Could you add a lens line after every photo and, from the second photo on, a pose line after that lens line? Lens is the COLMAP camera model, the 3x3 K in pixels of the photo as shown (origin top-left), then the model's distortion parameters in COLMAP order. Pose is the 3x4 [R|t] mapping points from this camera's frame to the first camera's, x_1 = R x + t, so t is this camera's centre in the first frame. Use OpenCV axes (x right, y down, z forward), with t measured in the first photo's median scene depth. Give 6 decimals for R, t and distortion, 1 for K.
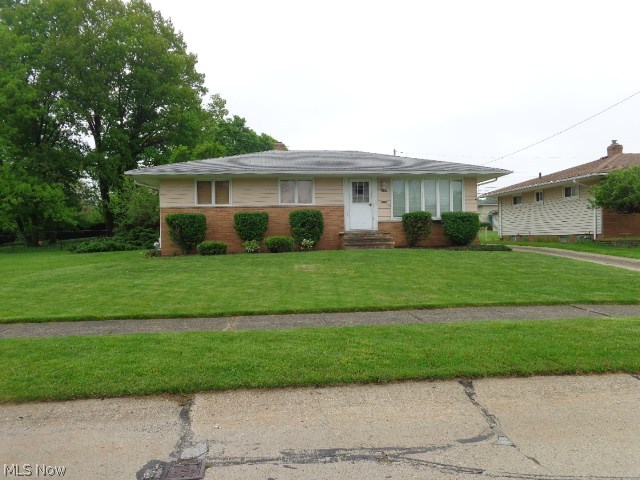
lens RADIAL K [[488.8, 0, 318.5], [0, 488.8, 242.1], [0, 0, 1]] dist [0.005840, 0.009110]
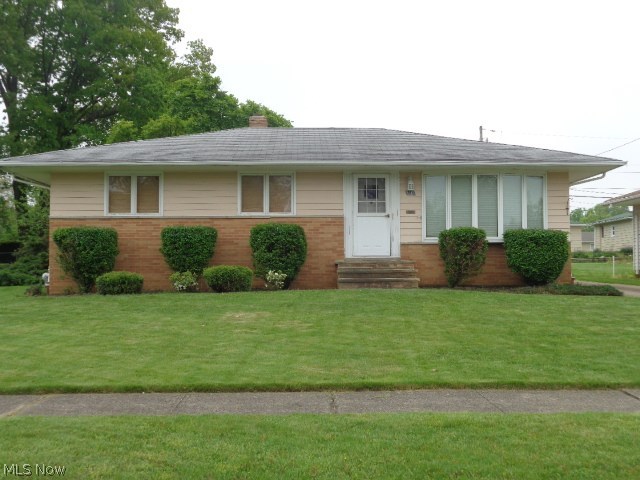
lens RADIAL K [[794.9, 0, 320.6], [0, 794.9, 236.0], [0, 0, 1]] dist [0.012477, 0.000000]
pose [[0.996331, 0.009980, -0.084999, 0.108306], [-0.014243, 0.998663, -0.049700, -0.000913], [0.084389, 0.050728, 0.995141, 0.007683]]
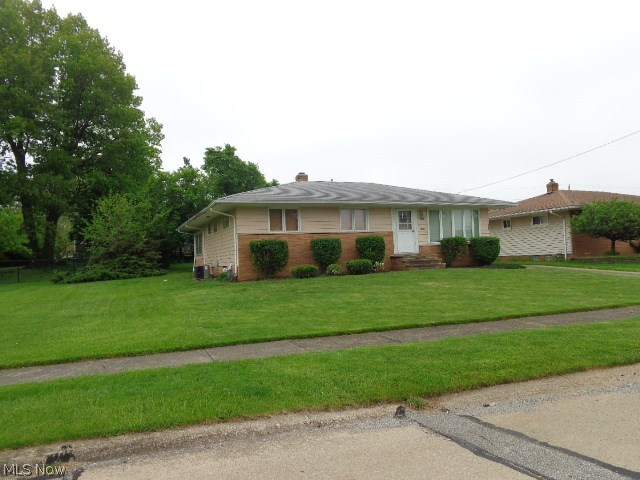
lens RADIAL K [[488.8, 0, 321.2], [0, 488.8, 244.3], [0, 0, 1]] dist [0.005840, 0.009110]
pose [[0.961120, -0.009384, 0.275972, -0.421818], [0.022548, 0.998752, -0.044565, 0.000860], [-0.275209, 0.049055, 0.960132, -0.042706]]
